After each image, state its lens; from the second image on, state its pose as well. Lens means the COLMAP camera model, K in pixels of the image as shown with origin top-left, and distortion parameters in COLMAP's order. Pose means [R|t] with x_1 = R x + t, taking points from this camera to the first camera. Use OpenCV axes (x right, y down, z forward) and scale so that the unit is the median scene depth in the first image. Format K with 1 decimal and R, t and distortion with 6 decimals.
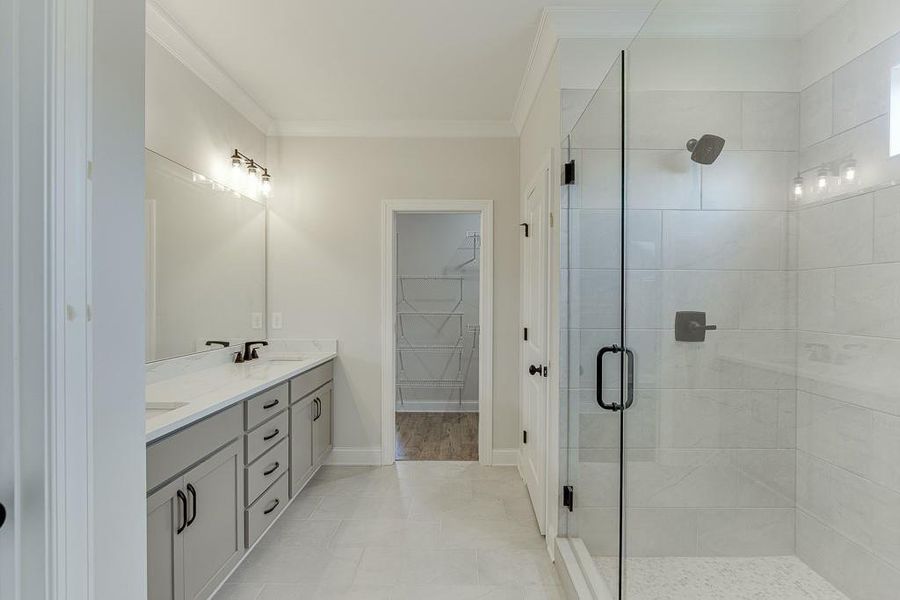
lens RADIAL K [[432.8, 0, 454.6], [0, 432.8, 305.9], [0, 0, 1]] dist [-0.003613, -0.002663]
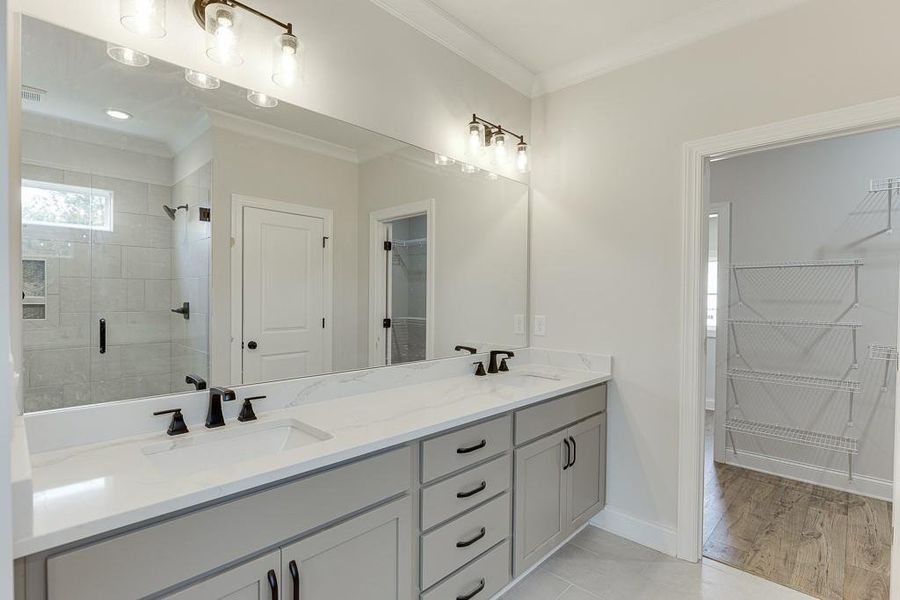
lens RADIAL K [[432.8, 0, 450.4], [0, 432.8, 302.9], [0, 0, 1]] dist [-0.003613, -0.002663]
pose [[0.729576, 0.013056, -0.683775, 0.020288], [-0.016241, 0.999867, 0.001762, -0.006111], [0.683706, 0.009819, 0.729691, 0.312043]]
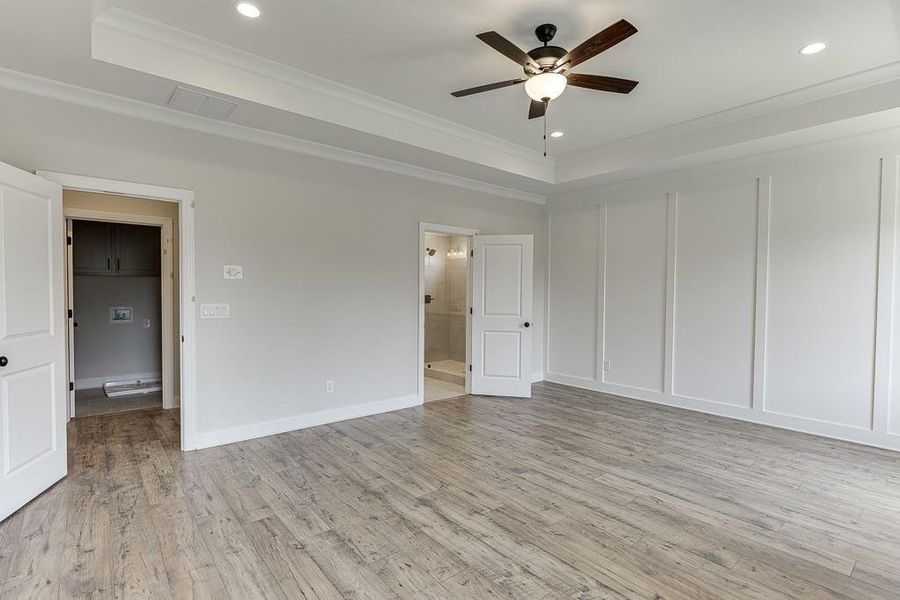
lens RADIAL K [[432.8, 0, 457.9], [0, 432.8, 300.3], [0, 0, 1]] dist [-0.003613, -0.002663]
pose [[0.754282, -0.008316, 0.656498, -1.087347], [0.000292, 0.999924, 0.012331, 0.006874], [-0.656550, -0.009110, 0.754227, -1.259002]]
